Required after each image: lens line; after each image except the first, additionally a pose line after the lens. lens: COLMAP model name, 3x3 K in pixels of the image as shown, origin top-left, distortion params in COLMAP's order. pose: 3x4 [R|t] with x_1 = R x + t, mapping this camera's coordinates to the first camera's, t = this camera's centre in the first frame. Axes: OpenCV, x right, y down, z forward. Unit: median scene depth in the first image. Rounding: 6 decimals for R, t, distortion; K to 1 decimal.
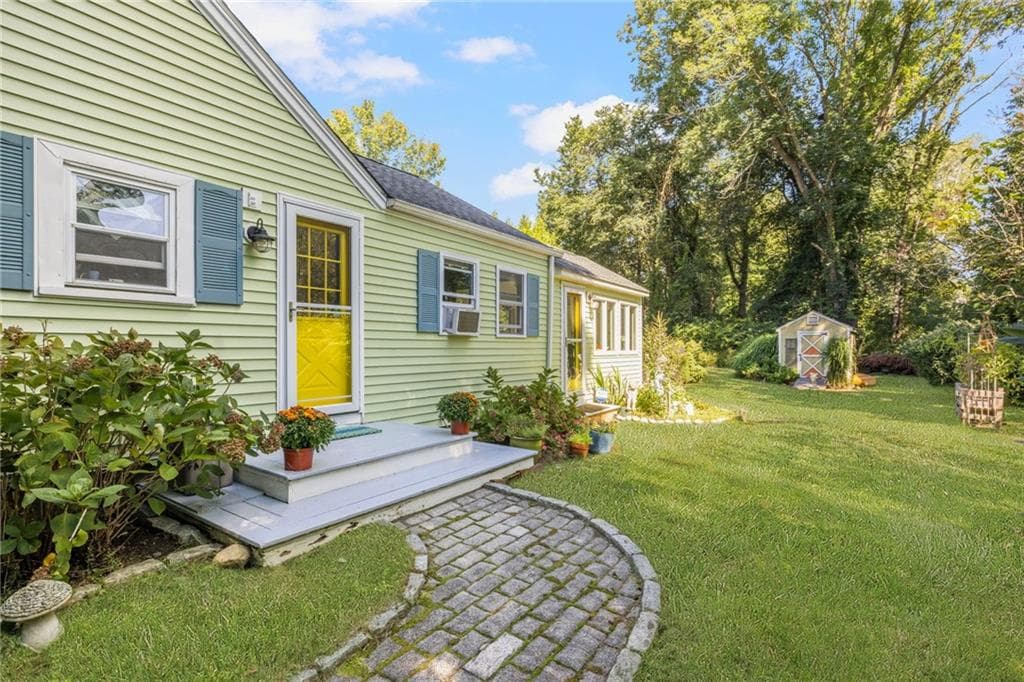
lens RADIAL K [[481.1, 0, 514.7], [0, 481.1, 345.4], [0, 0, 1]] dist [-0.008303, 0.001745]
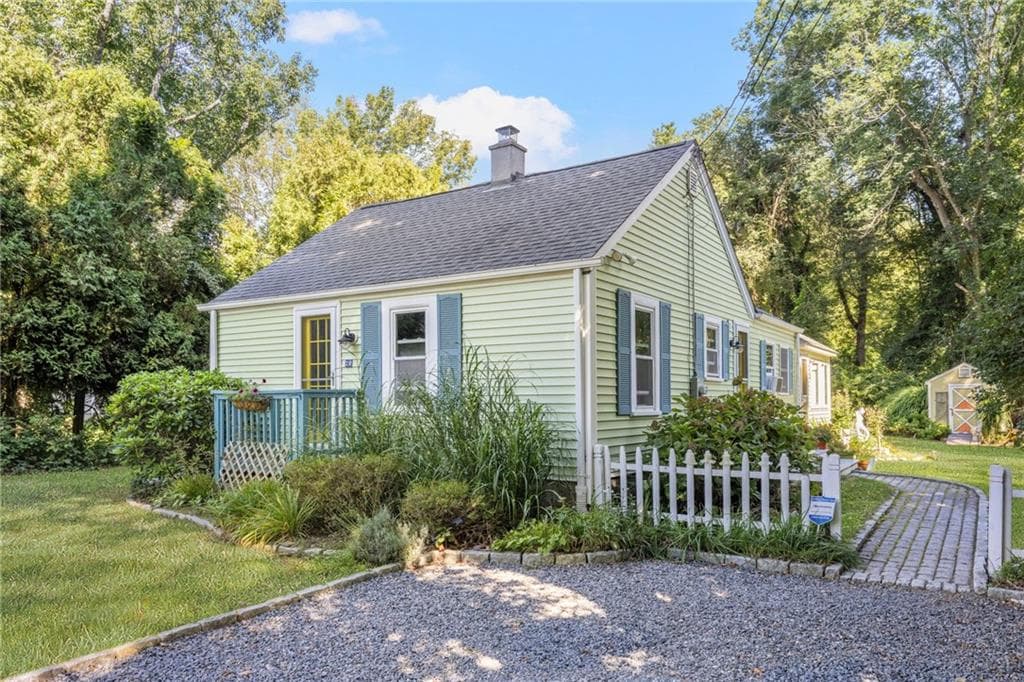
lens RADIAL K [[745.7, 0, 503.8], [0, 745.7, 389.4], [0, 0, 1]] dist [-0.010219, 0.005984]
pose [[0.999191, -0.005726, 0.039802, -0.275179], [0.006369, 0.999851, -0.016041, -0.000831], [-0.039704, 0.016281, 0.999079, -0.342171]]
